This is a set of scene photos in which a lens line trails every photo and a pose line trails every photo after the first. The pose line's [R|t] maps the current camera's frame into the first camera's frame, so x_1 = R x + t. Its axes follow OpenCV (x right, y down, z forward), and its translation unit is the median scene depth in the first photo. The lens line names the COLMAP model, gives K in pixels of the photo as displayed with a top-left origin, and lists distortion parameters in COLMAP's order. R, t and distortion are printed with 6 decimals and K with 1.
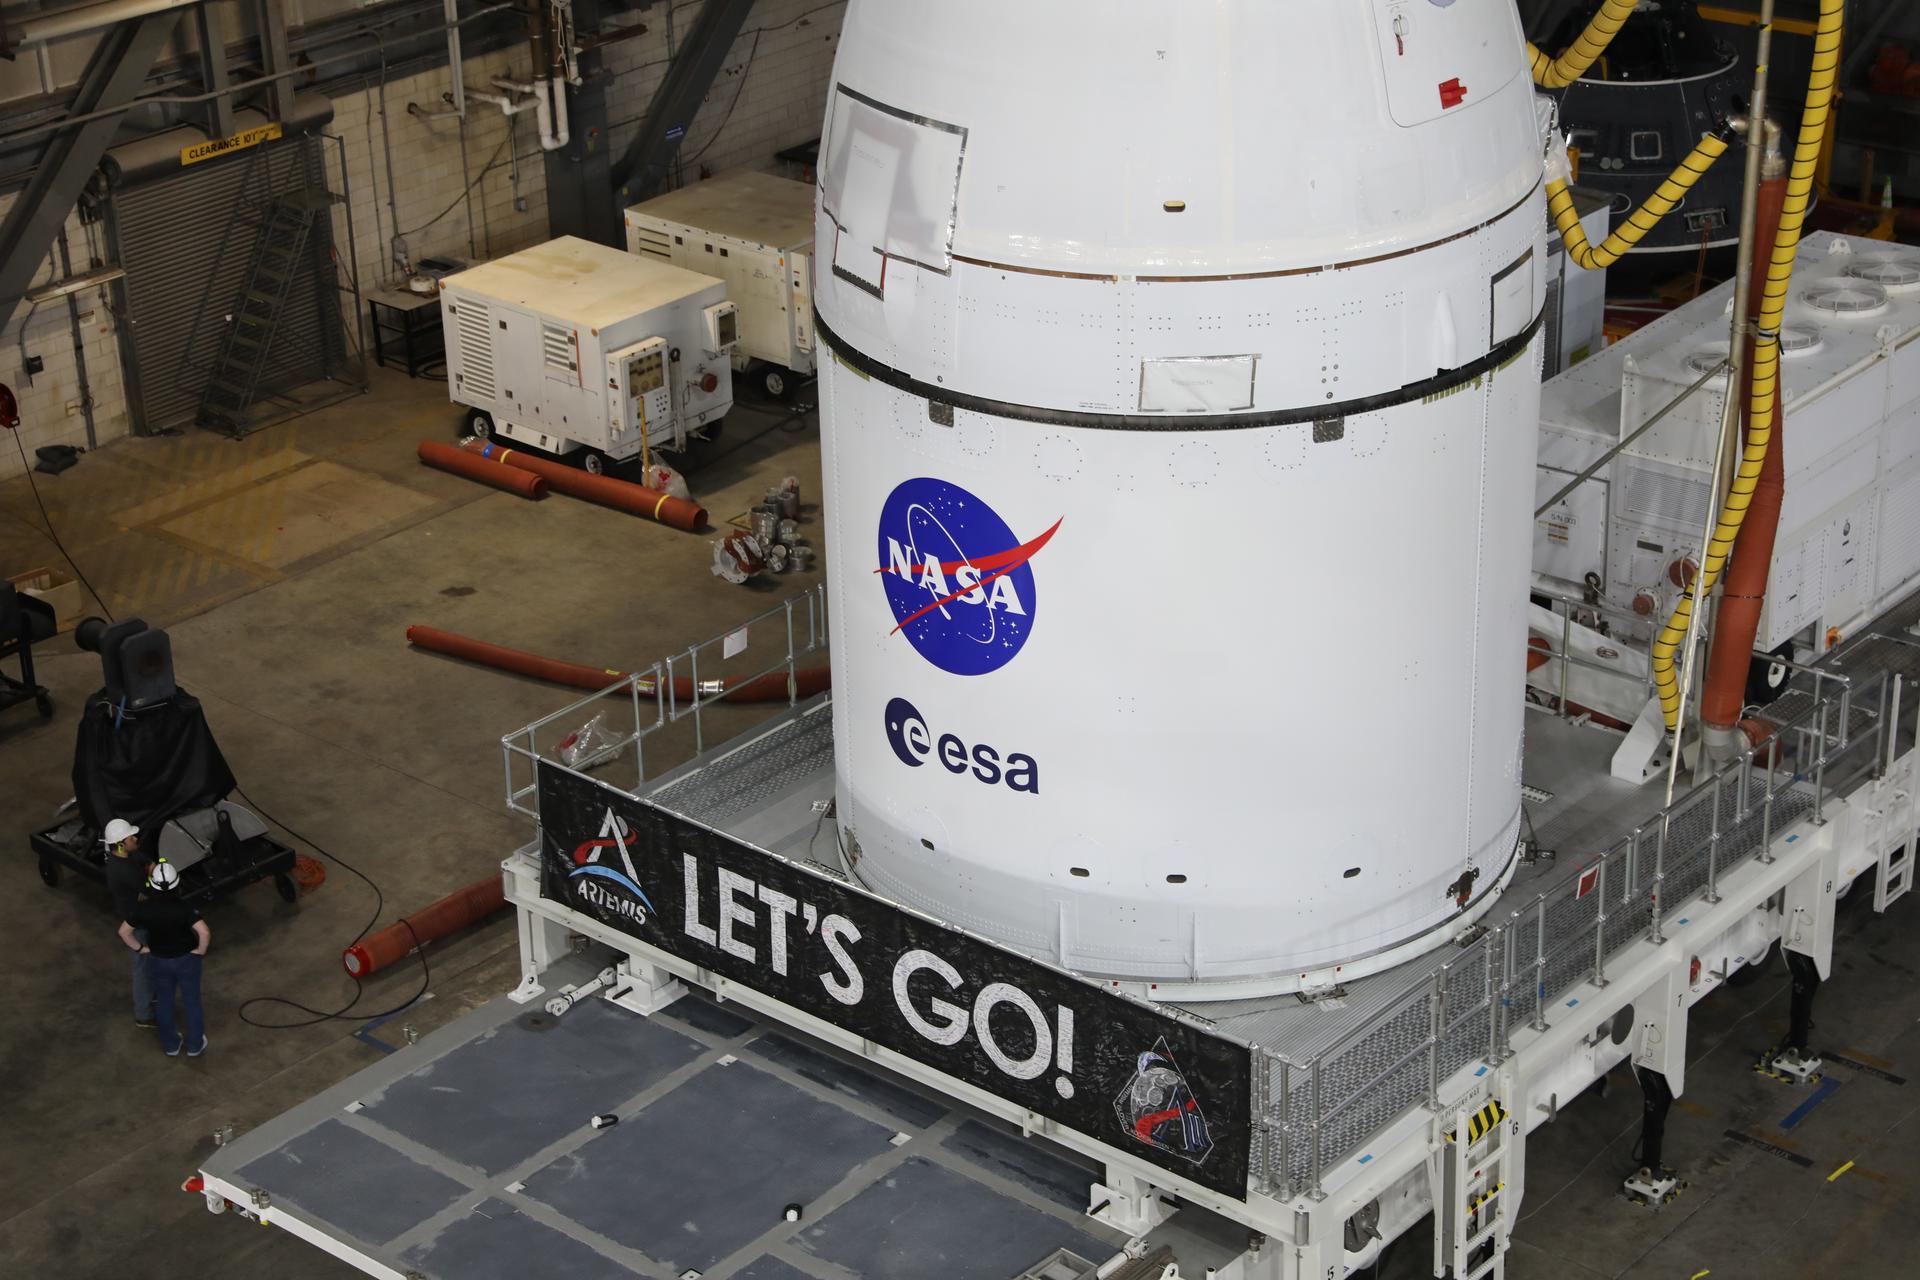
lens RADIAL K [[3585.8, 0, 963.2], [0, 3585.8, 640.6], [0, 0, 1]] dist [0.231457, 0.000000]
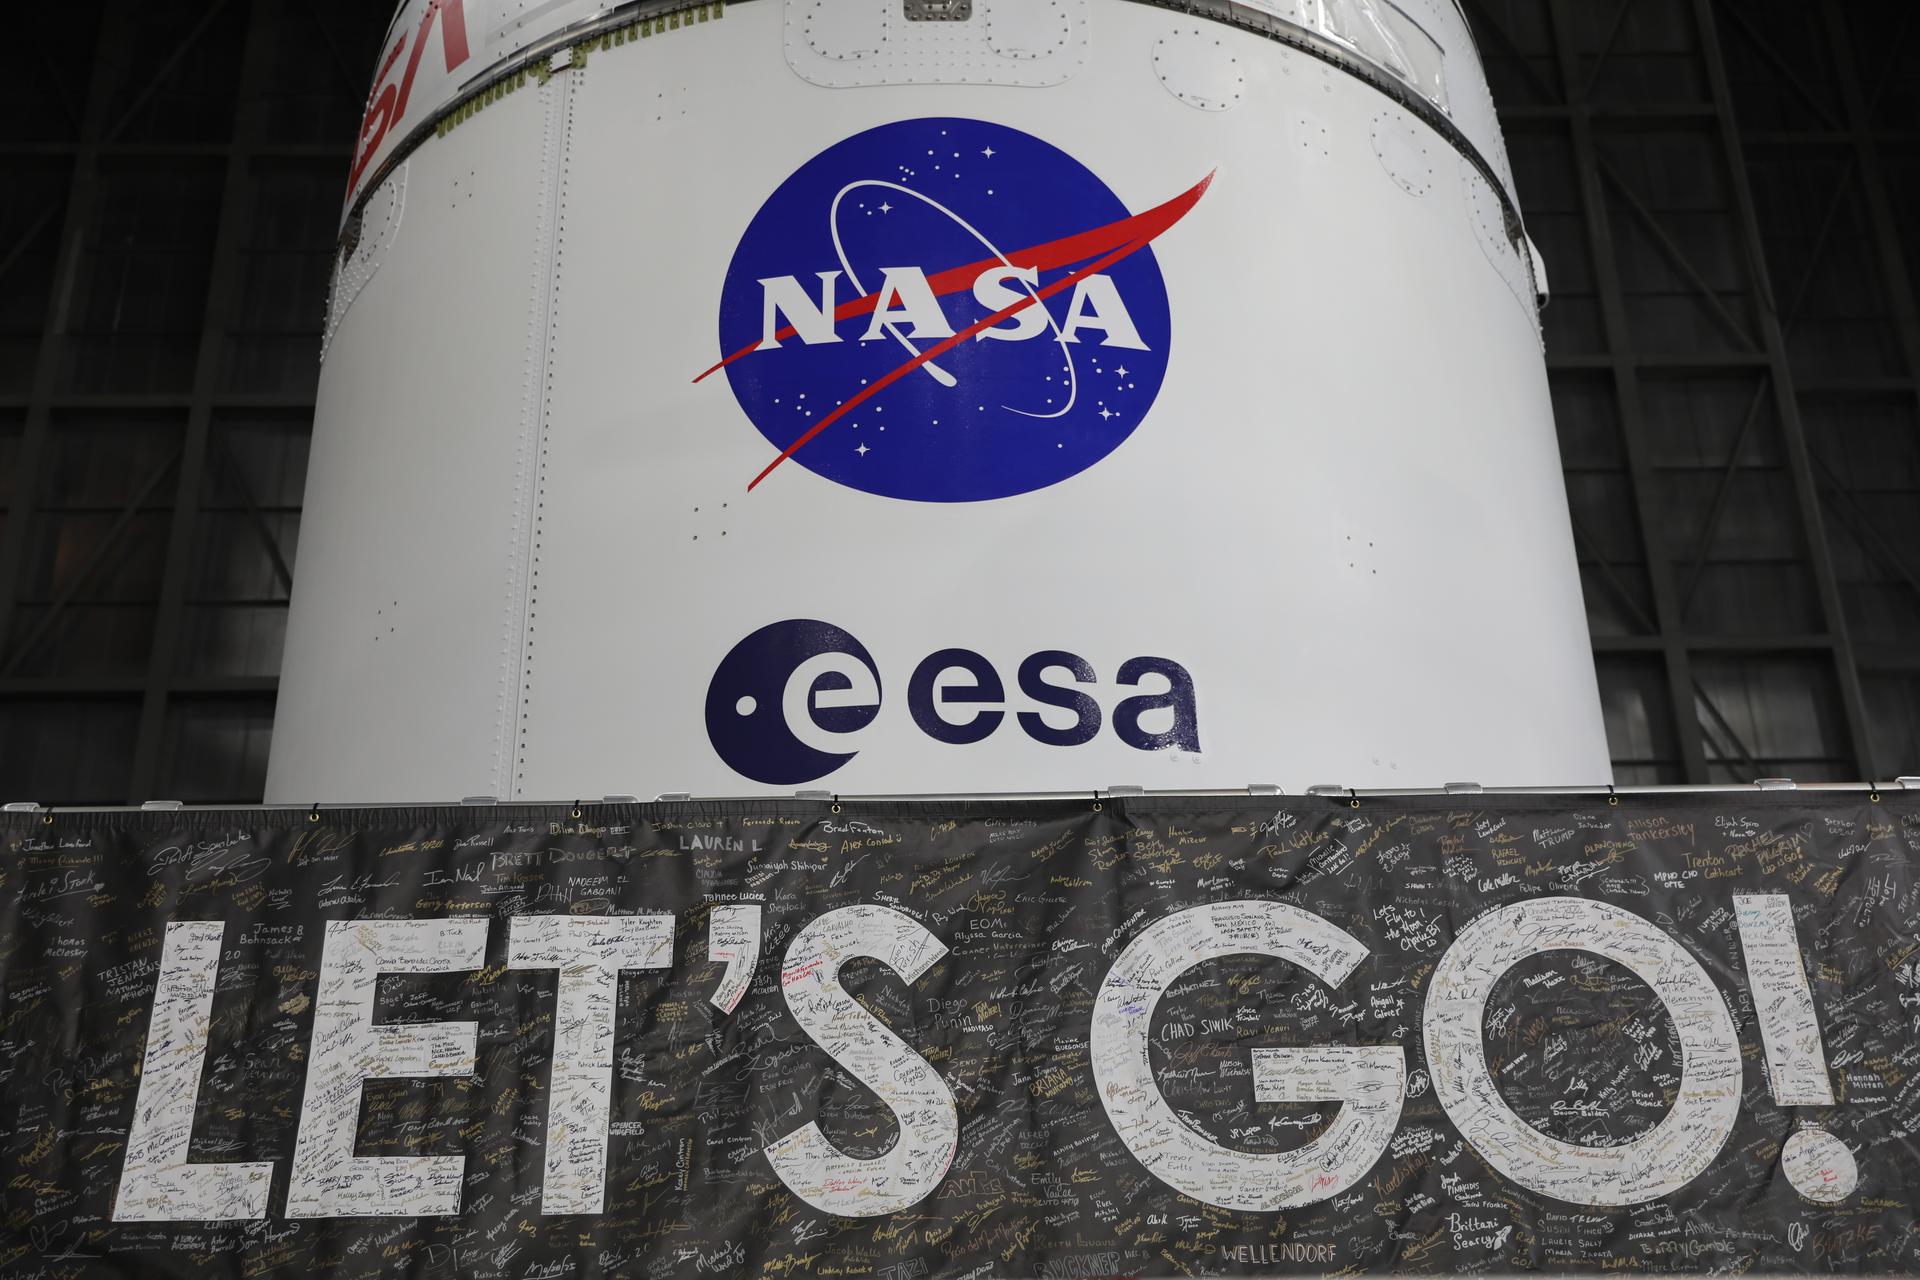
lens RADIAL K [[2159.4, 0, 957.6], [0, 2159.4, 641.6], [0, 0, 1]] dist [0.046510, 0.000000]
pose [[0.752525, 0.299514, 0.586513, -0.147350], [0.279281, 0.661407, -0.696091, 0.196779], [-0.596413, 0.687628, 0.414077, 0.895021]]
